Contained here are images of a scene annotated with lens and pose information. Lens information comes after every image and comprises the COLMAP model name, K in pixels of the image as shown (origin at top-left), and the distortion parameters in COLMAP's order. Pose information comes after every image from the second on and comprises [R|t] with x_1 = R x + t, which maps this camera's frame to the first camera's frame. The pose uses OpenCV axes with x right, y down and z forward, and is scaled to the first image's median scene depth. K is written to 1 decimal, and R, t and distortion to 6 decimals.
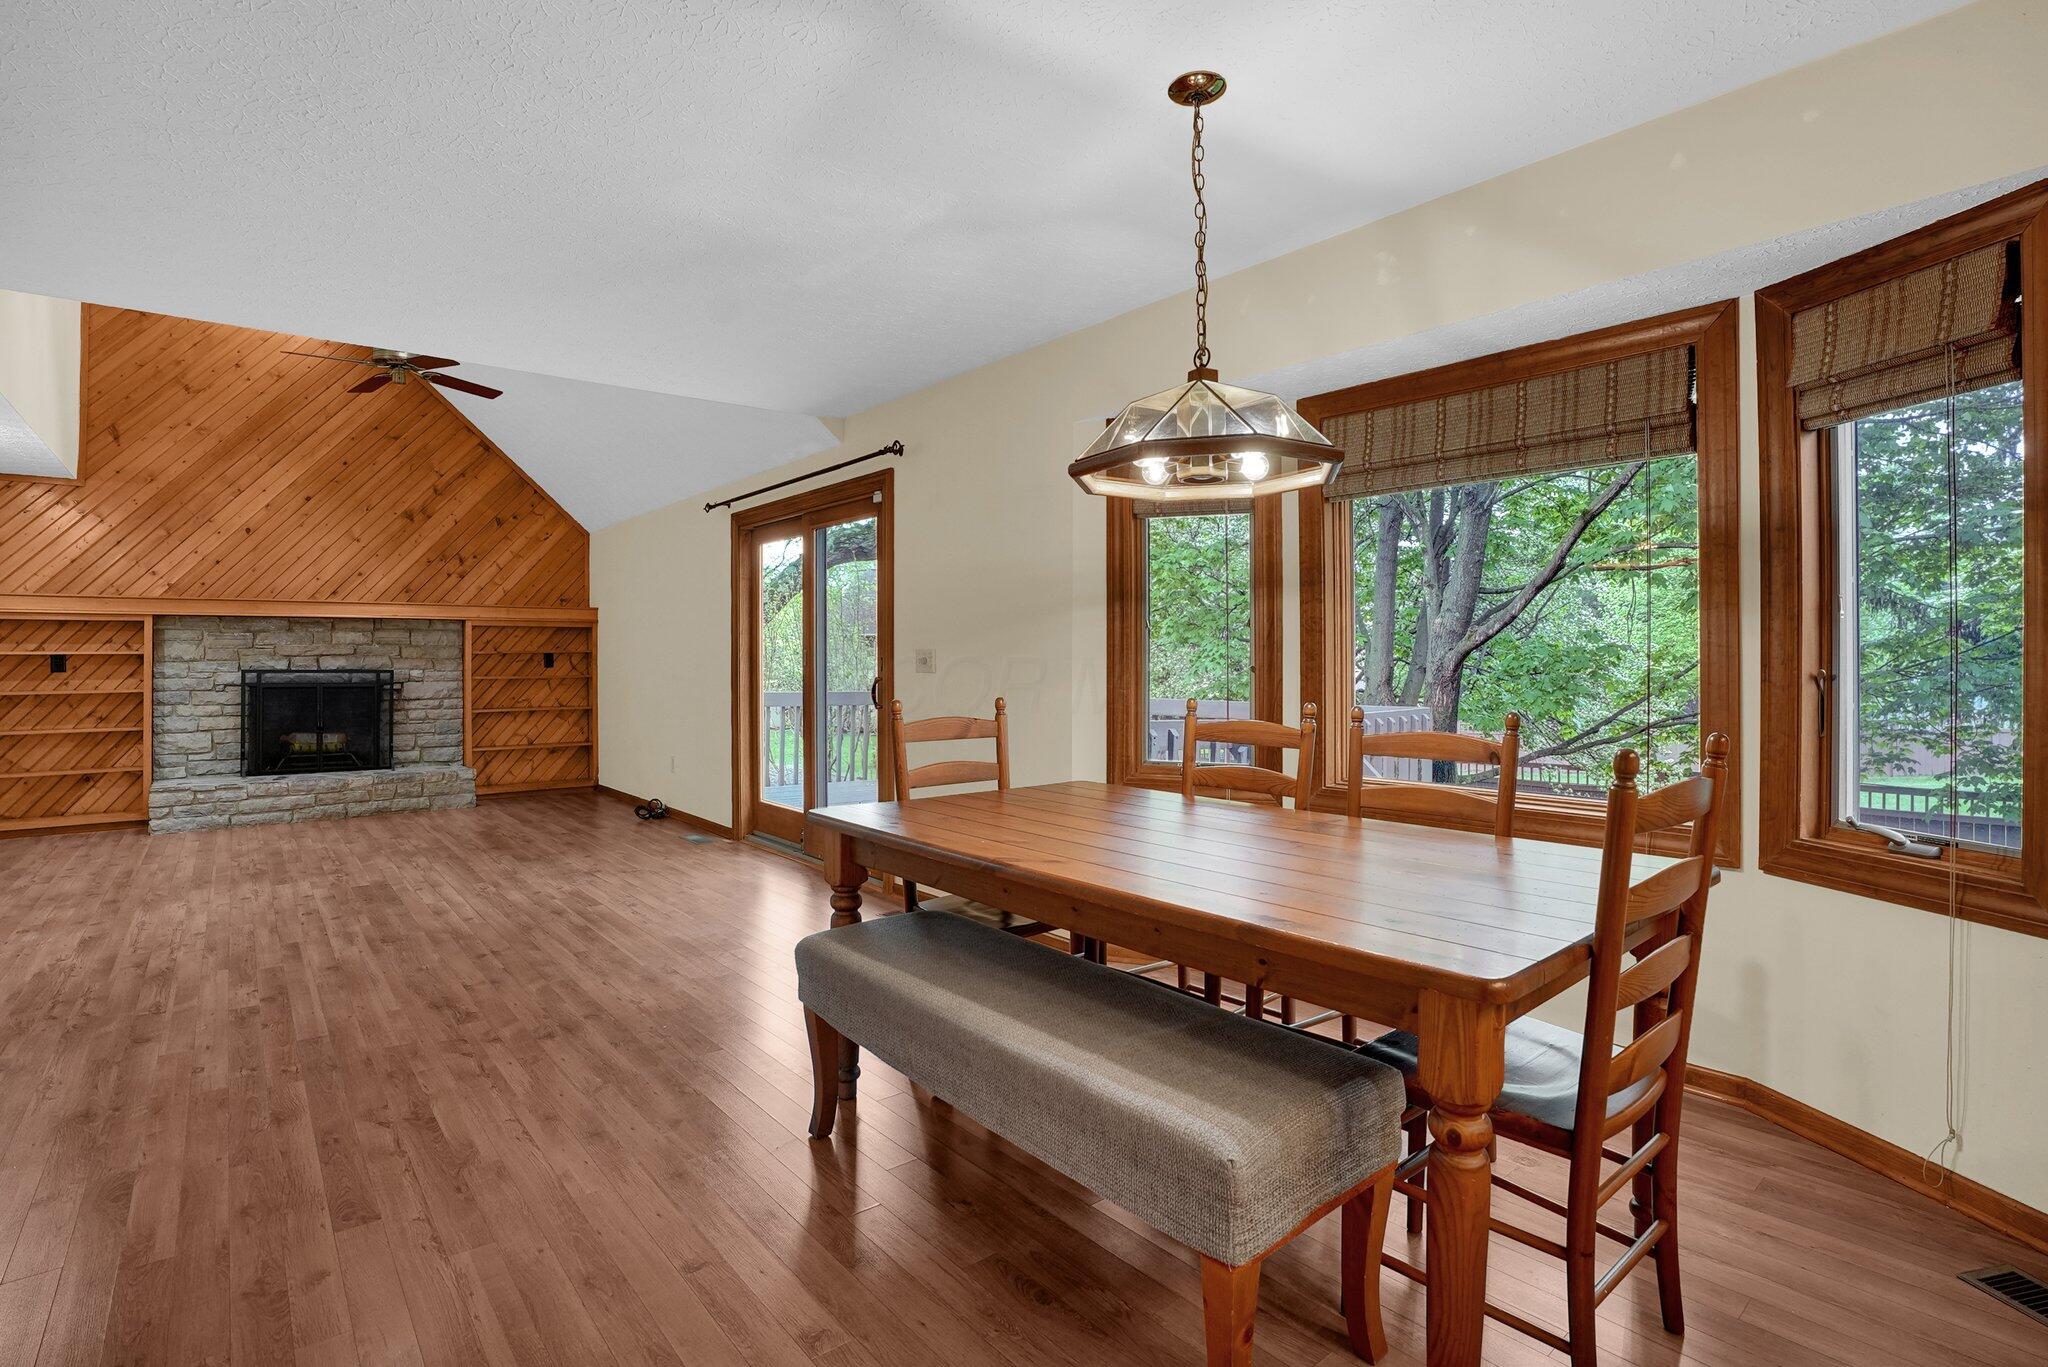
lens RADIAL K [[982.4, 0, 1021.5], [0, 982.4, 658.1], [0, 0, 1]] dist [-0.070961, 0.019976]
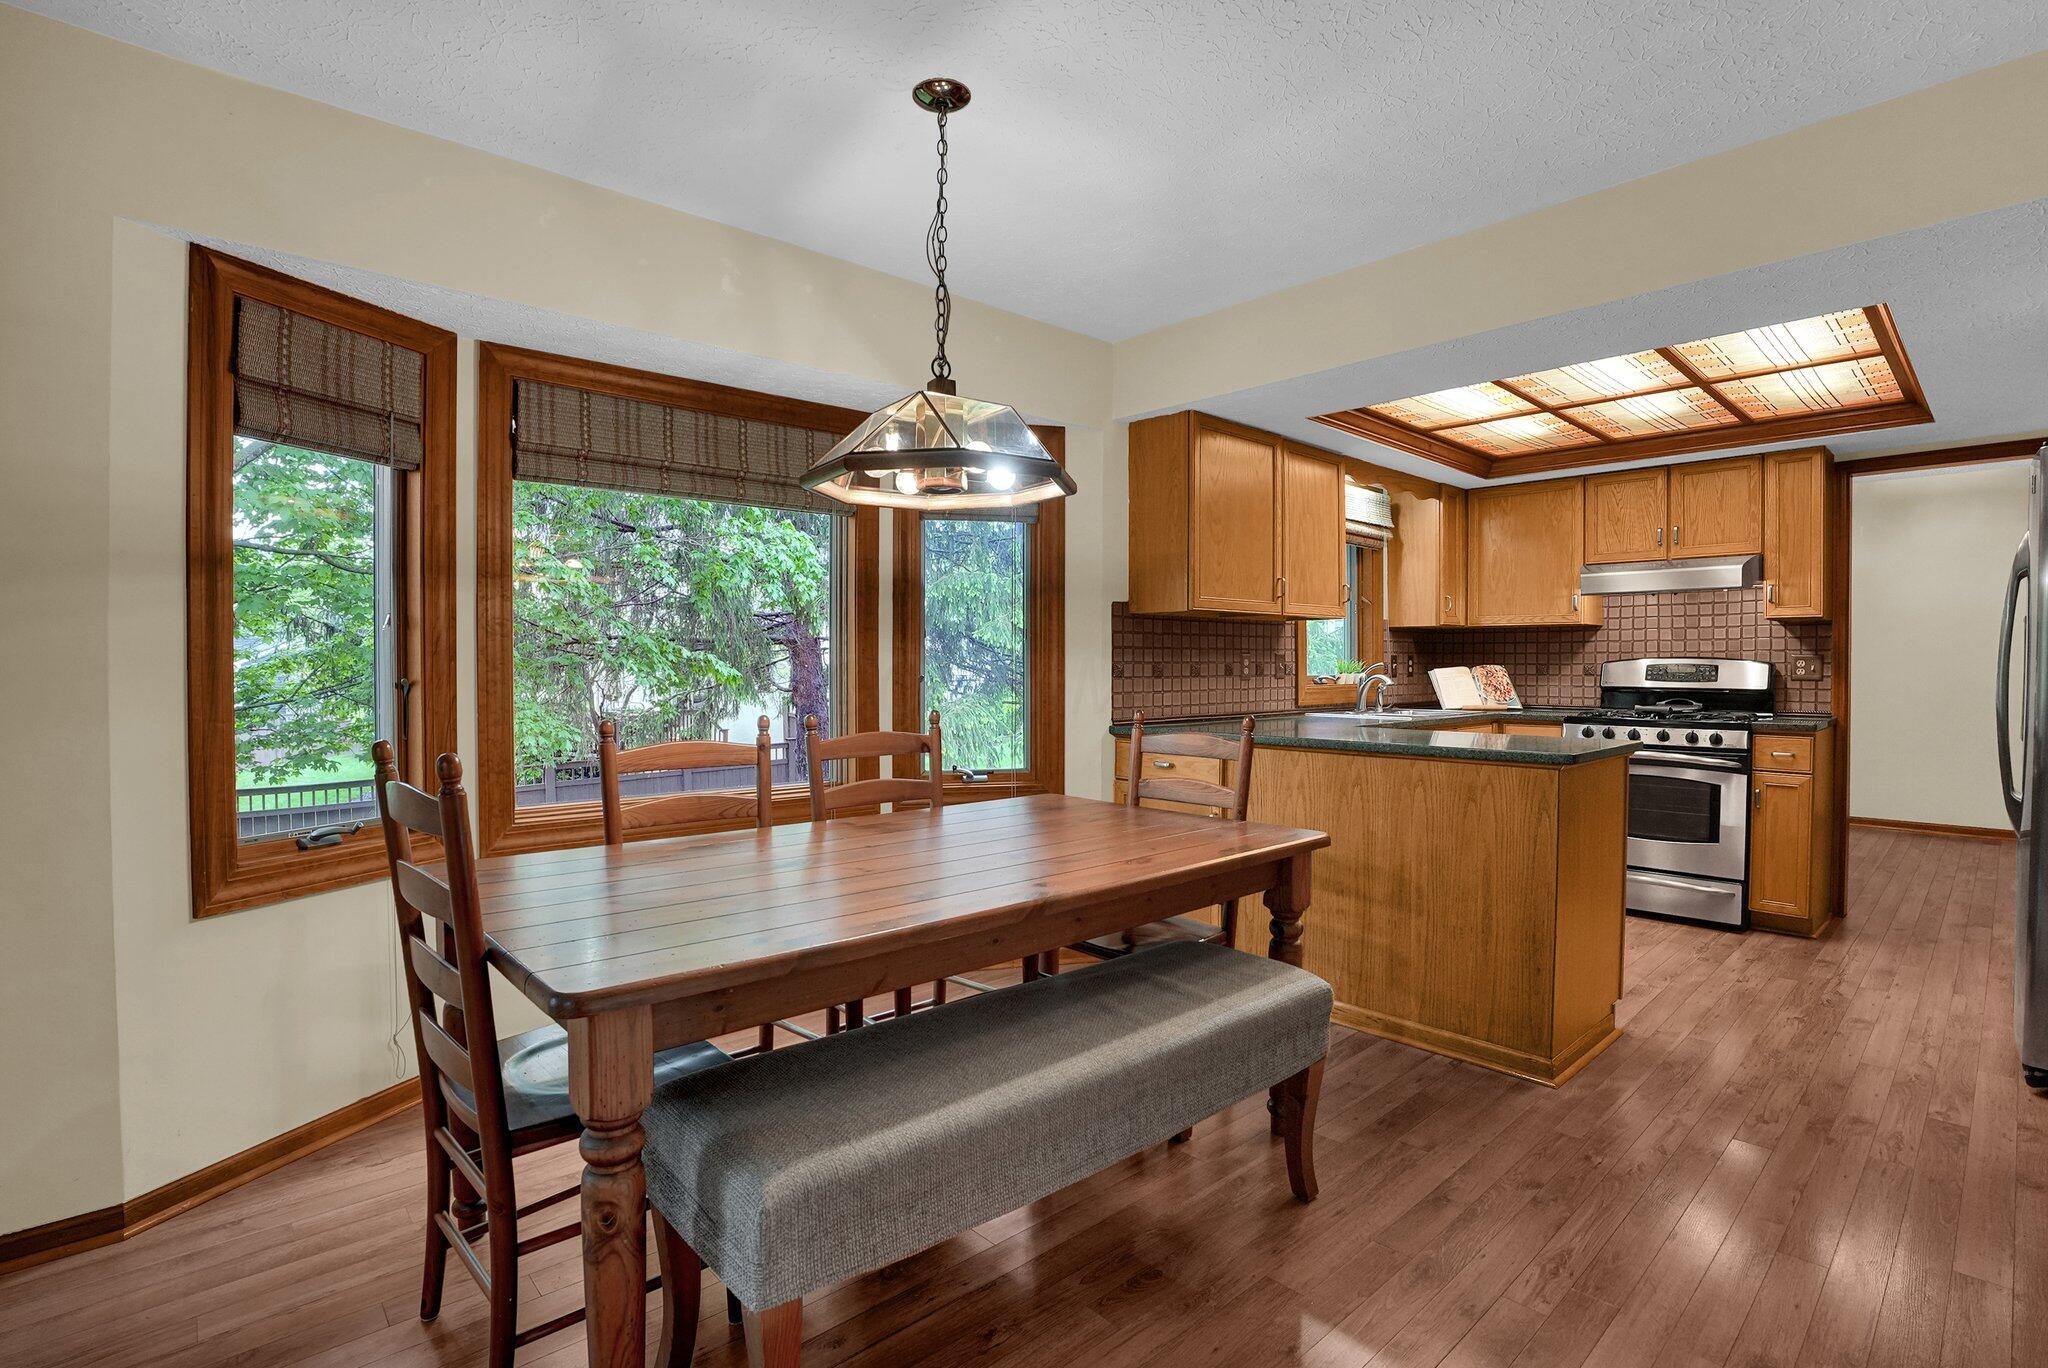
lens RADIAL K [[969.6, 0, 1024.0], [0, 969.6, 684.0], [0, 0, 1]] dist [-0.065994, 0.017558]
pose [[-0.045745, -0.017131, 0.998806, -0.252156], [-0.000898, 0.999853, 0.017108, -0.000376], [-0.998953, -0.000114, -0.045754, 0.299052]]
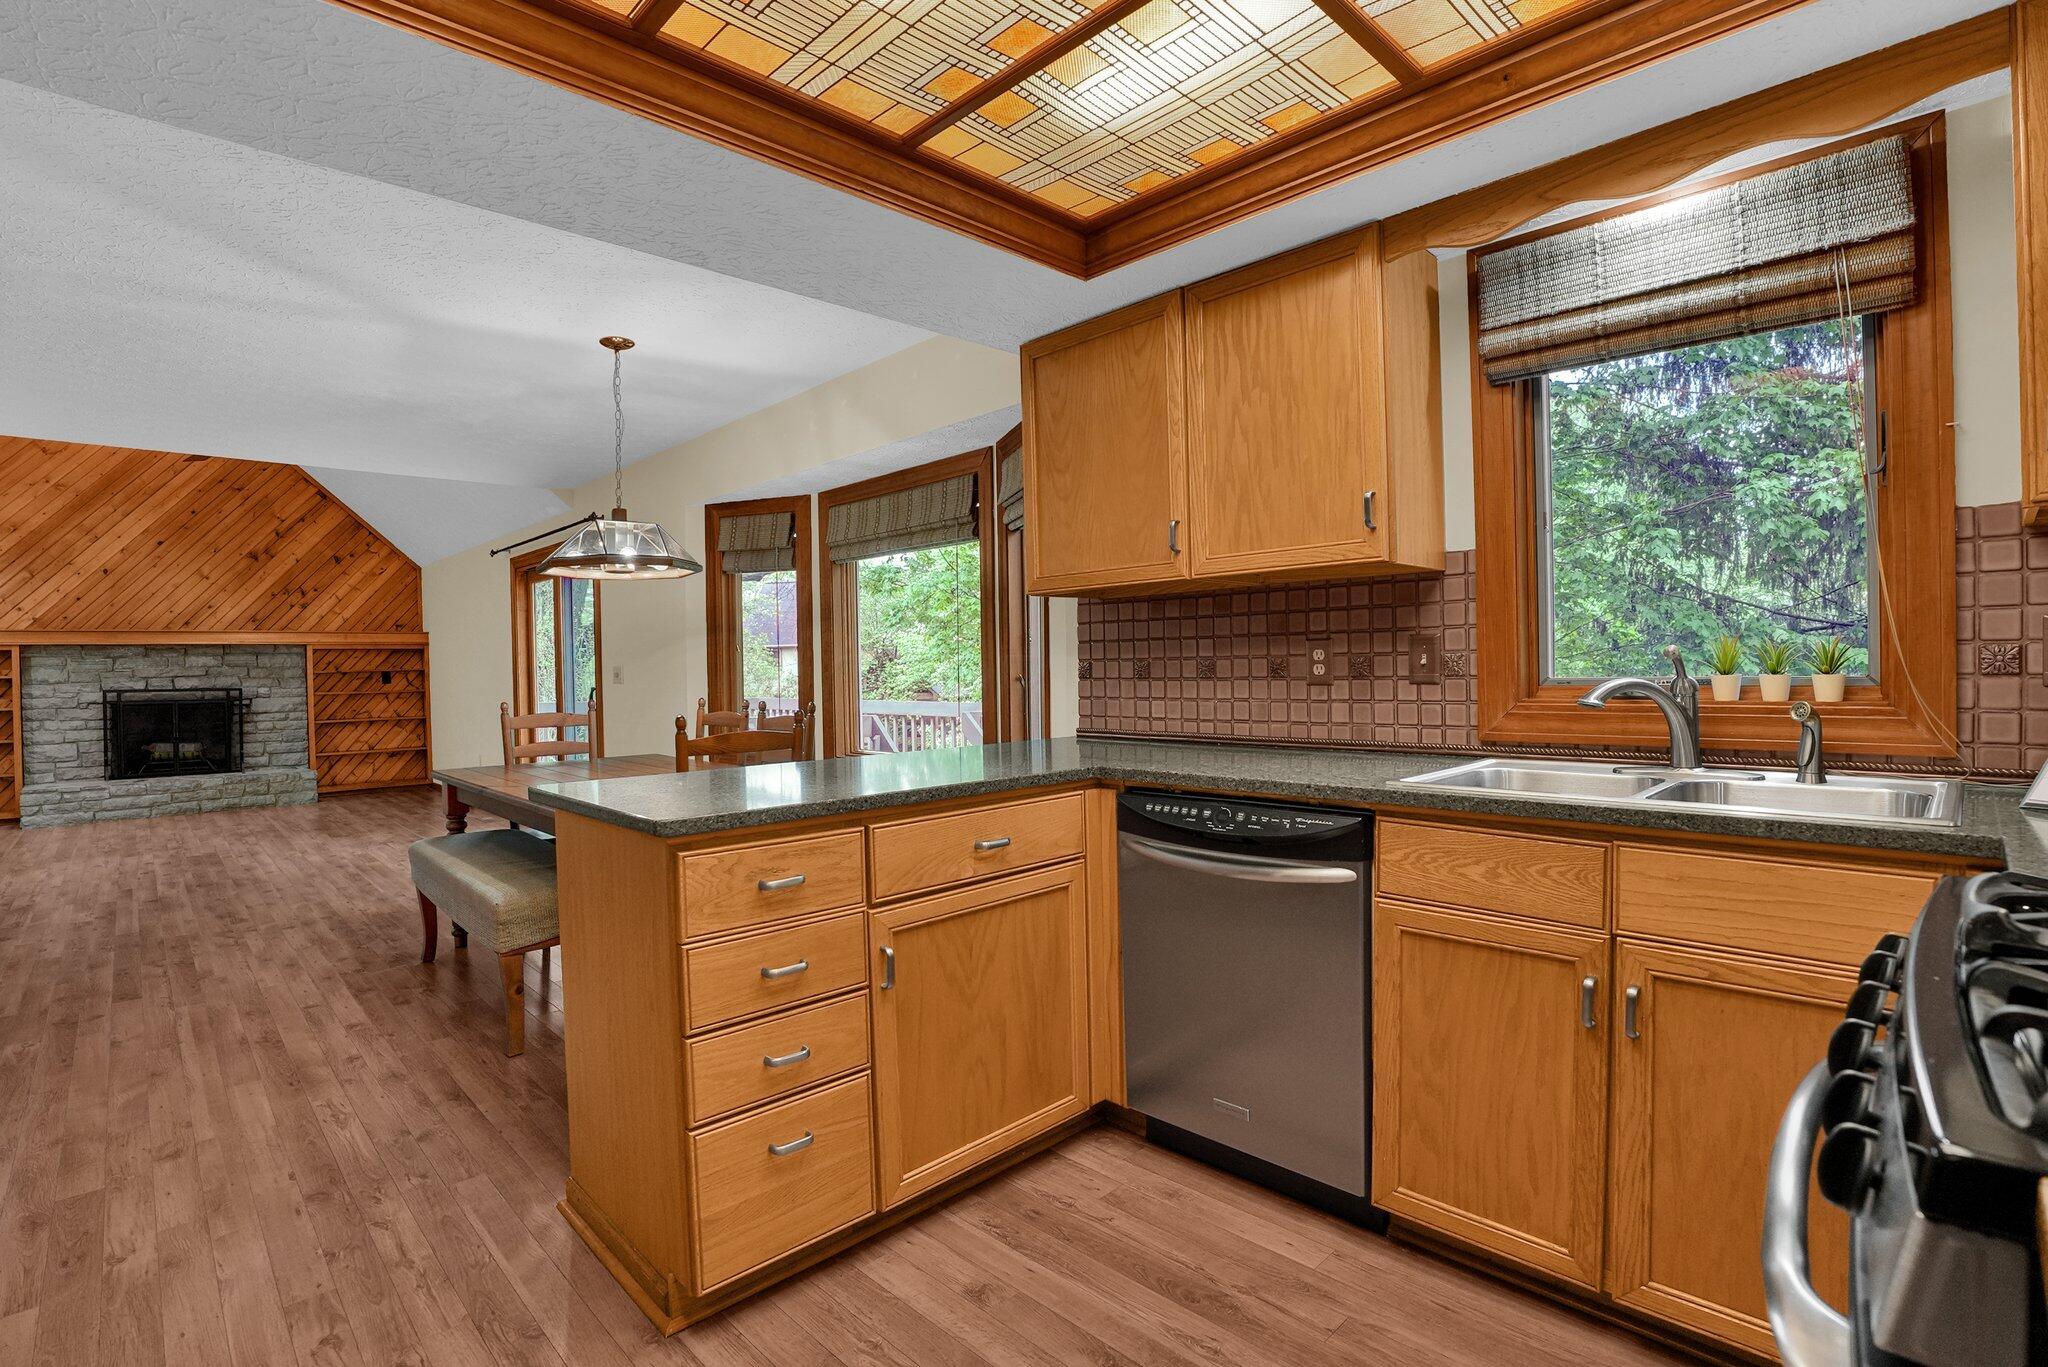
lens RADIAL K [[969.6, 0, 1024.0], [0, 969.6, 683.5], [0, 0, 1]] dist [-0.065994, 0.017558]
pose [[0.997232, -0.015529, 0.072717, 0.239588], [0.014173, 0.999717, 0.019126, -0.001610], [-0.072994, -0.018042, 0.997169, -0.235355]]
